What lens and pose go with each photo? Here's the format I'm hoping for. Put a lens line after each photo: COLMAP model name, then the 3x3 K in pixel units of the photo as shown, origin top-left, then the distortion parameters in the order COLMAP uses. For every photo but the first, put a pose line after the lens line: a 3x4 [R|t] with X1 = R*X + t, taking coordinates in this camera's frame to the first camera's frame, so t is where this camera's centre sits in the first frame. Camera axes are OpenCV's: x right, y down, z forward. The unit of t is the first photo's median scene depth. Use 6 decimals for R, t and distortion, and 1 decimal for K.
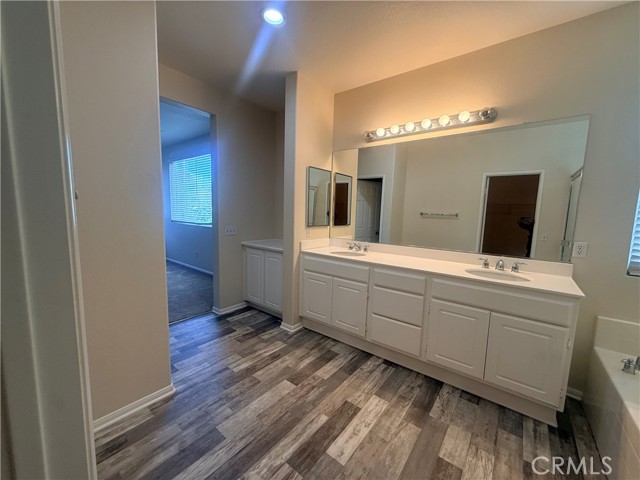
lens RADIAL K [[256.9, 0, 320.0], [0, 256.9, 240.0], [0, 0, 1]] dist [0.005599, 0.000384]
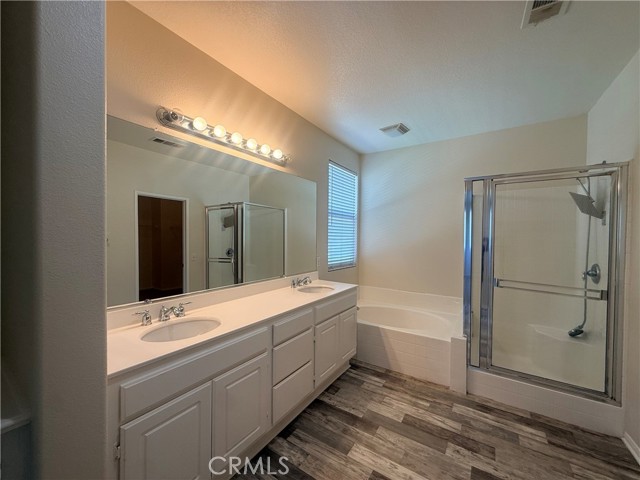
lens RADIAL K [[256.9, 0, 320.0], [0, 256.9, 240.0], [0, 0, 1]] dist [0.005599, 0.000384]
pose [[-0.083252, -0.042773, 0.995610, -0.607977], [0.101068, 0.993564, 0.051137, -0.175892], [-0.991390, 0.104881, -0.078394, 1.053345]]
